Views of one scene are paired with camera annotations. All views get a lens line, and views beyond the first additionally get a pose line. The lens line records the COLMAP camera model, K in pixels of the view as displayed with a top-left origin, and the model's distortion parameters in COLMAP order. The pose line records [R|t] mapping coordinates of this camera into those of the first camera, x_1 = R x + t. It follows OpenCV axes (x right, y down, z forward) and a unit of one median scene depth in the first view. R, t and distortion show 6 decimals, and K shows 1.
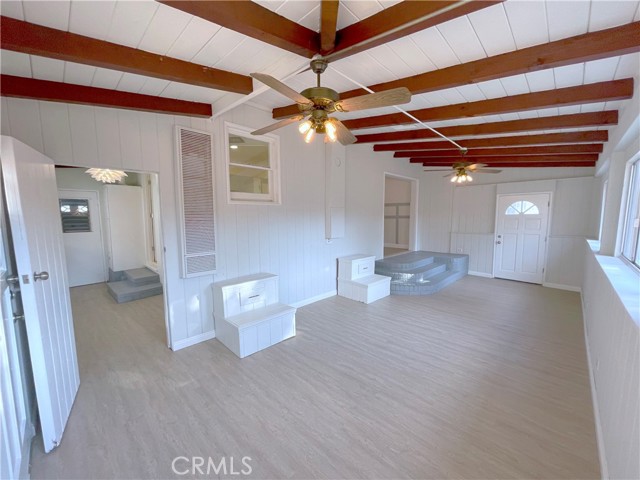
lens RADIAL K [[258.7, 0, 320.0], [0, 258.7, 240.0], [0, 0, 1]] dist [-0.001081, -0.000017]
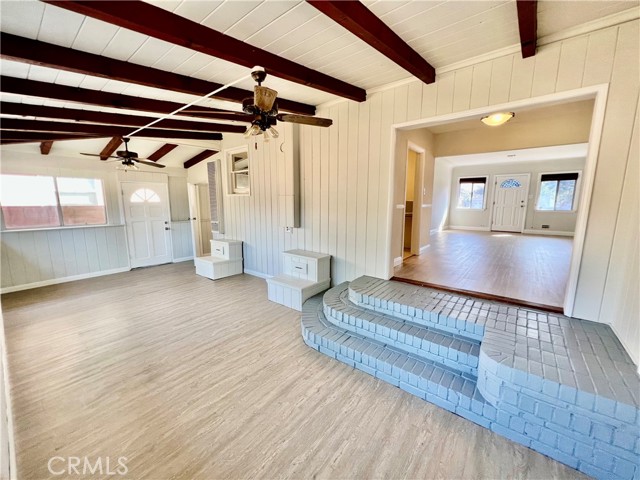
lens RADIAL K [[257.6, 0, 320.0], [0, 257.6, 240.0], [0, 0, 1]] dist [-0.000819, -0.000049]
pose [[0.096809, 0.156693, -0.982891, 1.357027], [-0.106708, 0.983472, 0.146275, -0.150435], [0.989566, 0.090722, 0.111930, 1.338960]]
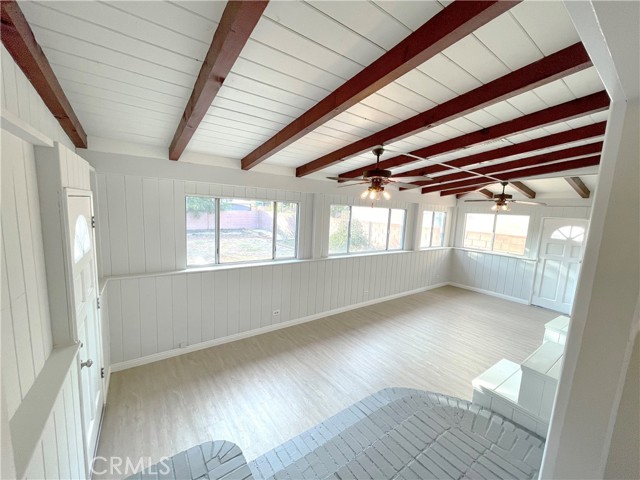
lens RADIAL K [[258.7, 0, 320.0], [0, 258.7, 240.0], [0, 0, 1]] dist [-0.001081, -0.000017]
pose [[-0.983855, -0.060330, 0.168494, 0.707681], [-0.020016, 0.972655, 0.231391, -0.349411], [-0.177846, 0.224282, -0.958159, 2.074849]]
